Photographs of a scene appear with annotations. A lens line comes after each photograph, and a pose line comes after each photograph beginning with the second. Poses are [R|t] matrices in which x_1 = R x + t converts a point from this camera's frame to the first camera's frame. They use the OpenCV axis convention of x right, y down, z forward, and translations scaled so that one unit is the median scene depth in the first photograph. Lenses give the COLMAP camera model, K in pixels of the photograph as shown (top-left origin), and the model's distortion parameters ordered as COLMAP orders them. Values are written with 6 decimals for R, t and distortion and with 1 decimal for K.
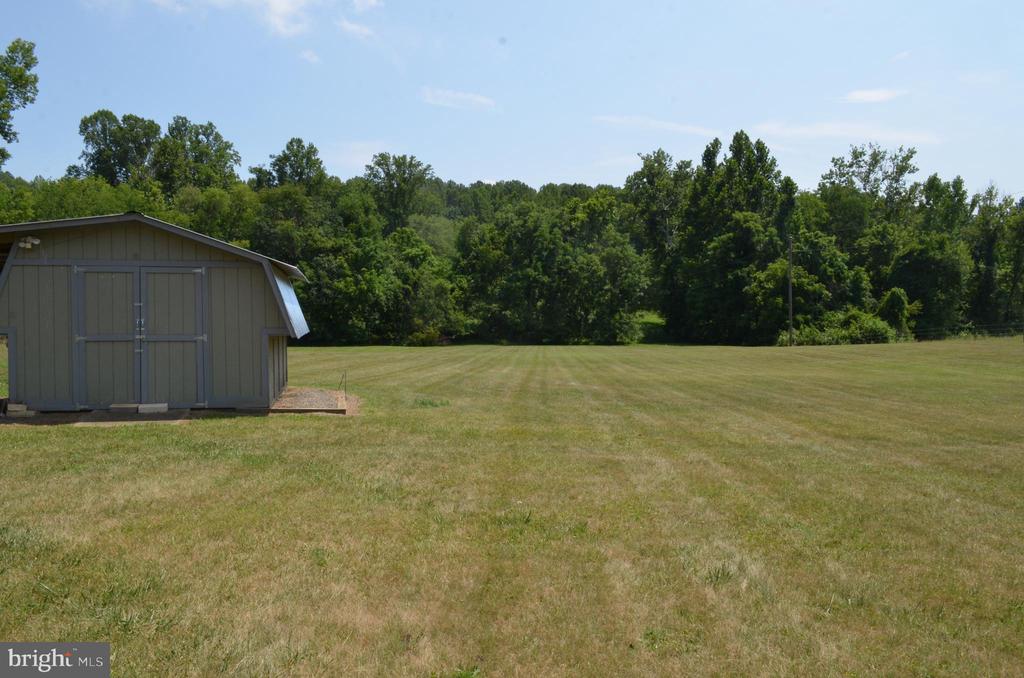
lens RADIAL K [[794.6, 0, 510.2], [0, 794.6, 340.3], [0, 0, 1]] dist [-0.026735, 0.012039]
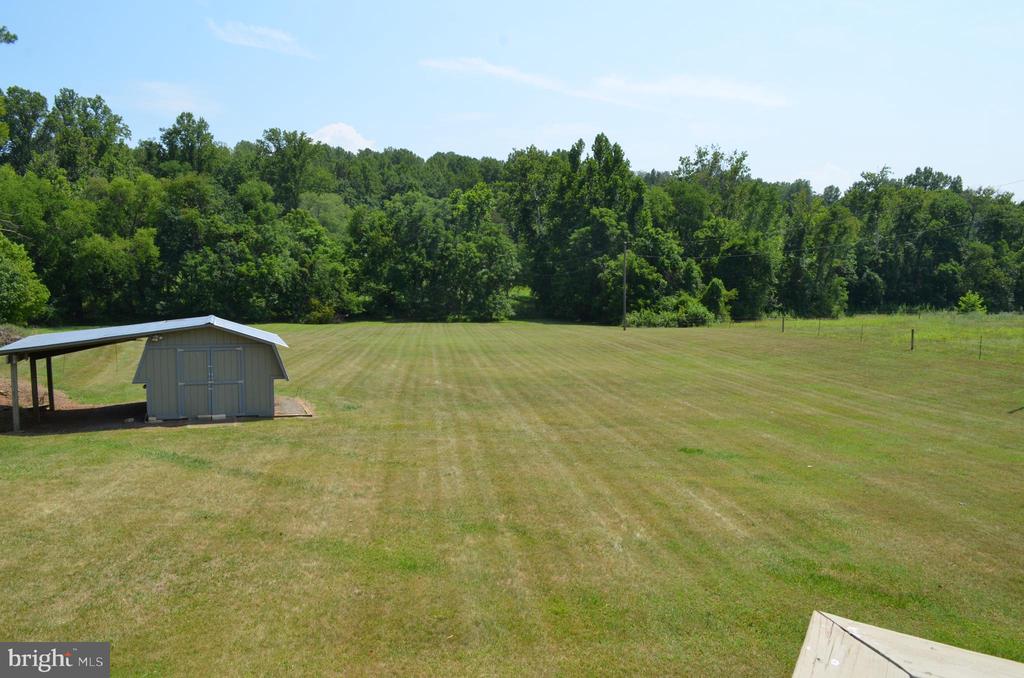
lens RADIAL K [[794.6, 0, 510.2], [0, 794.6, 340.3], [0, 0, 1]] dist [-0.026735, 0.012039]
pose [[0.990423, -0.005531, 0.137955, 0.001815], [-0.001714, 0.998628, 0.052339, -0.027131], [-0.138055, -0.052074, 0.989055, -0.137837]]
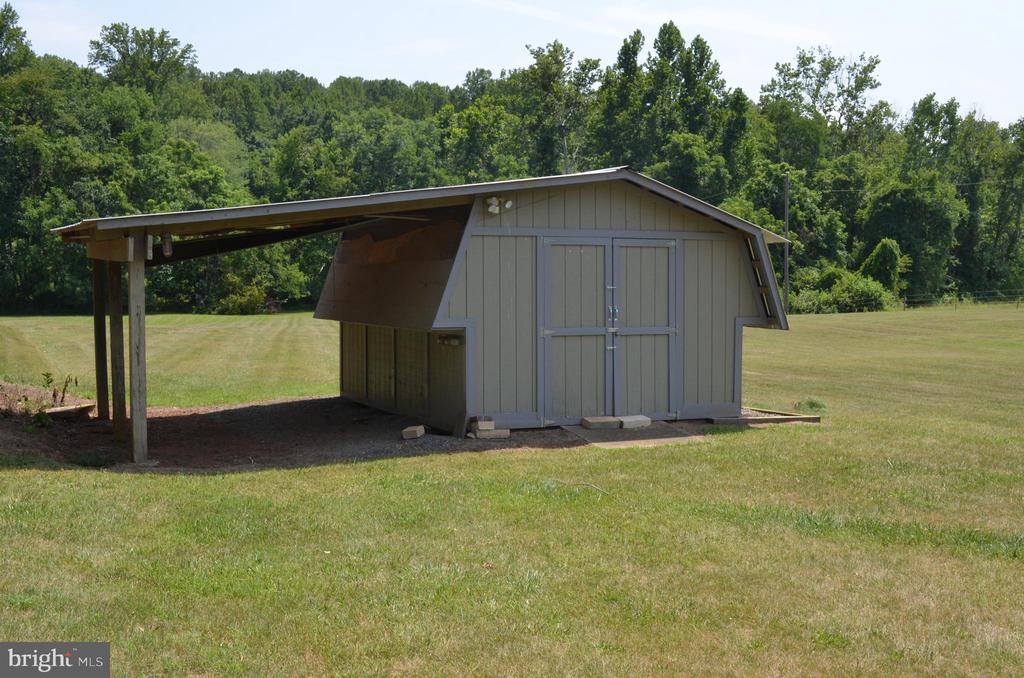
lens RADIAL K [[1131.9, 0, 504.4], [0, 1131.9, 340.2], [0, 0, 1]] dist [-0.023852, -0.037606]
pose [[0.975137, -0.008773, 0.221427, -0.100388], [0.001147, 0.999403, 0.034544, -0.003968], [-0.221598, -0.033431, 0.974565, -0.006281]]
